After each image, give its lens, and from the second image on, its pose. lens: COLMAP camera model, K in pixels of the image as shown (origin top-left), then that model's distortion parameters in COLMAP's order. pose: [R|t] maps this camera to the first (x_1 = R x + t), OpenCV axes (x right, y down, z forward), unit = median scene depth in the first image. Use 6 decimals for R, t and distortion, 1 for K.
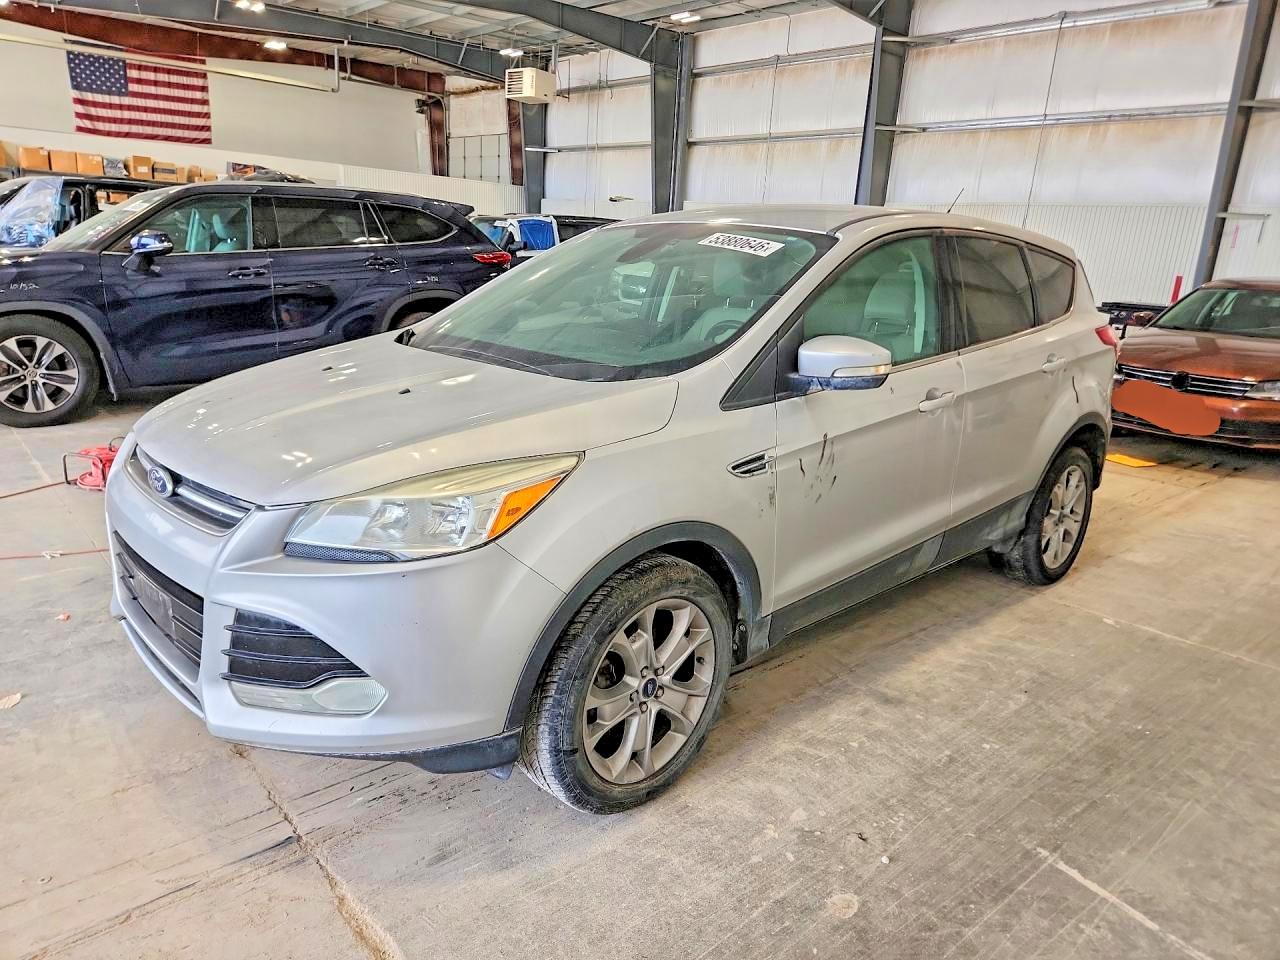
lens RADIAL K [[885.8, 0, 659.9], [0, 885.8, 483.4], [0, 0, 1]] dist [0.079097, -0.066576]
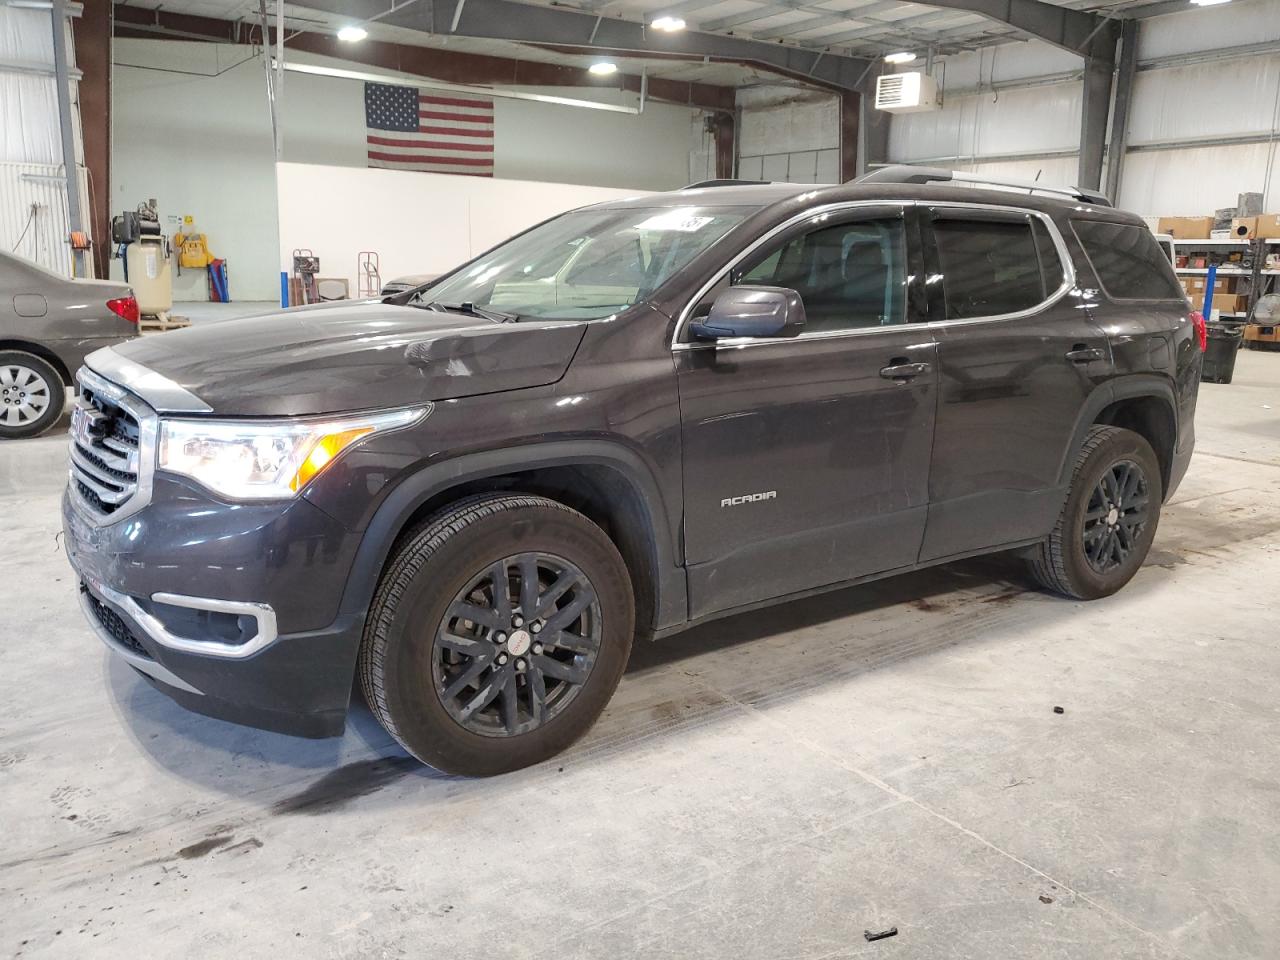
lens RADIAL K [[1041.5, 0, 648.7], [0, 1041.5, 437.7], [0, 0, 1]] dist [0.005412, 0.034499]
pose [[0.994525, -0.017423, -0.103034, -0.260790], [0.007289, 0.995168, -0.097921, -0.024777], [0.104242, 0.096634, 0.989846, 0.034776]]
